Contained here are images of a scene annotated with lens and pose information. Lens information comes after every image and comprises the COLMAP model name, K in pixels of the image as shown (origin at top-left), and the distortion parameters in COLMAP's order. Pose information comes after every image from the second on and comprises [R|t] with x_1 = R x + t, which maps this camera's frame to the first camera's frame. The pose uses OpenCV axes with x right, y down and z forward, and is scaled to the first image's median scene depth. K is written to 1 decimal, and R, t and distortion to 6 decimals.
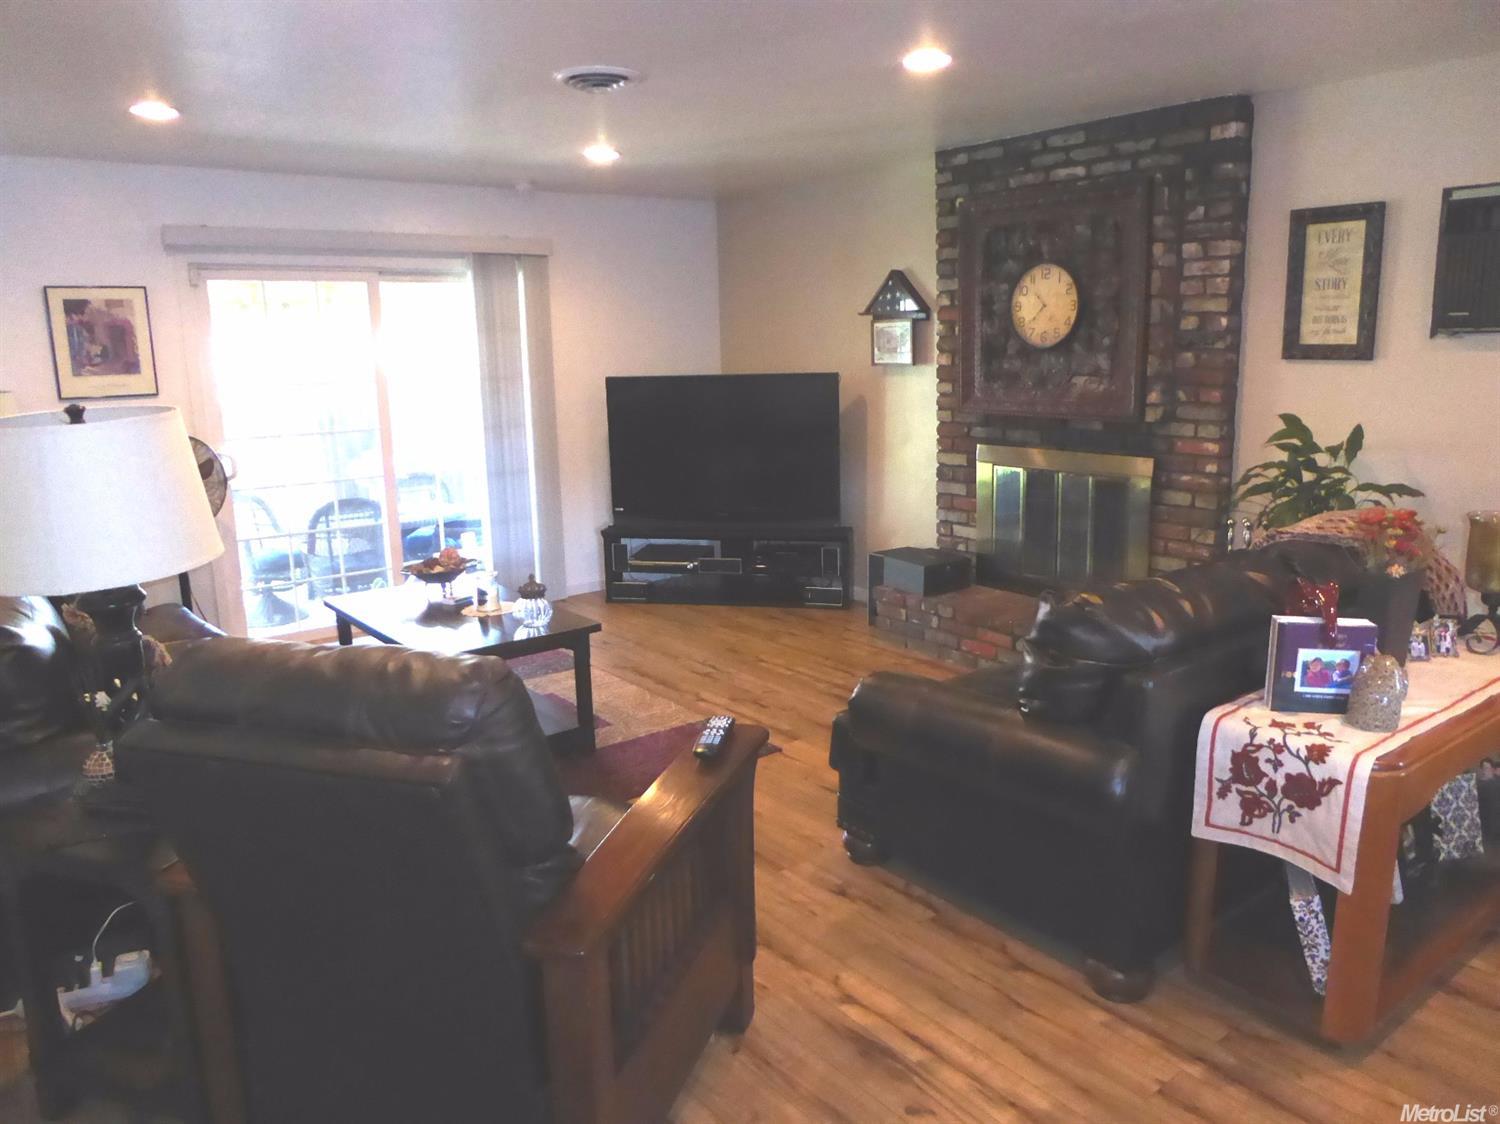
lens RADIAL K [[1068.7, 0, 750.0], [0, 1068.7, 562.0], [0, 0, 1]] dist [-0.023738, -0.001183]
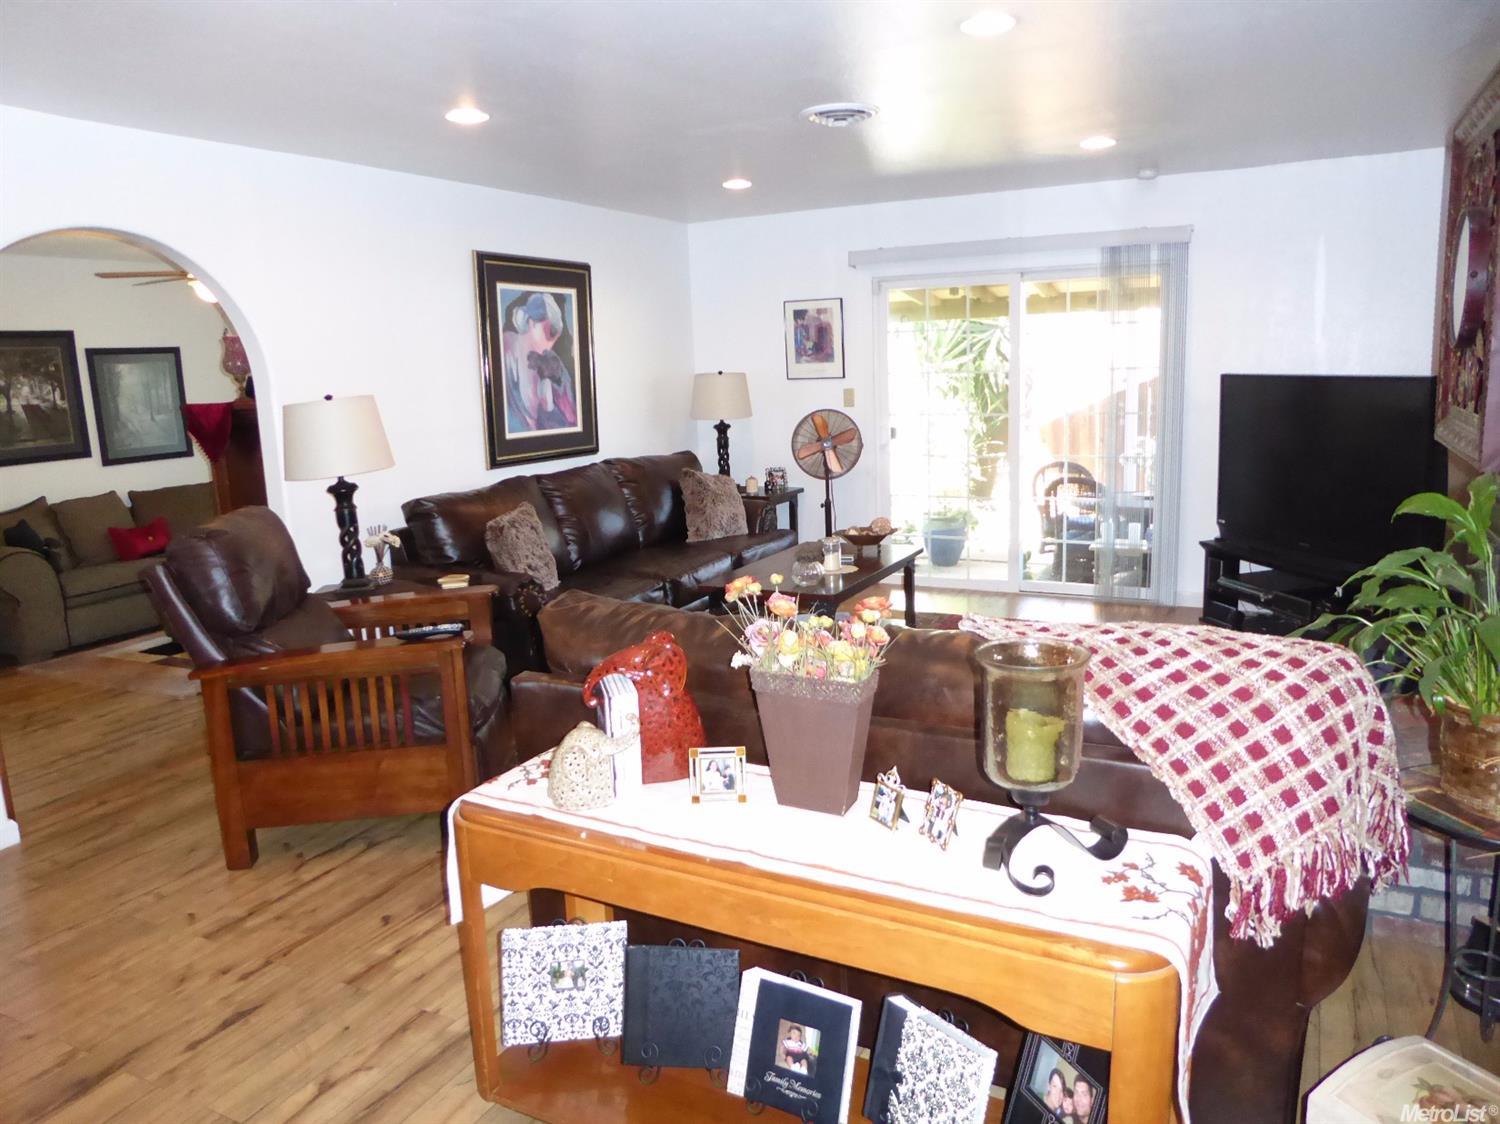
lens RADIAL K [[1068.7, 0, 750.0], [0, 1068.7, 562.0], [0, 0, 1]] dist [-0.023738, -0.001183]
pose [[0.419682, 0.181059, -0.889429, 0.653041], [-0.166812, 0.978598, 0.120500, -0.077031], [0.892211, 0.097796, 0.440903, 0.337814]]
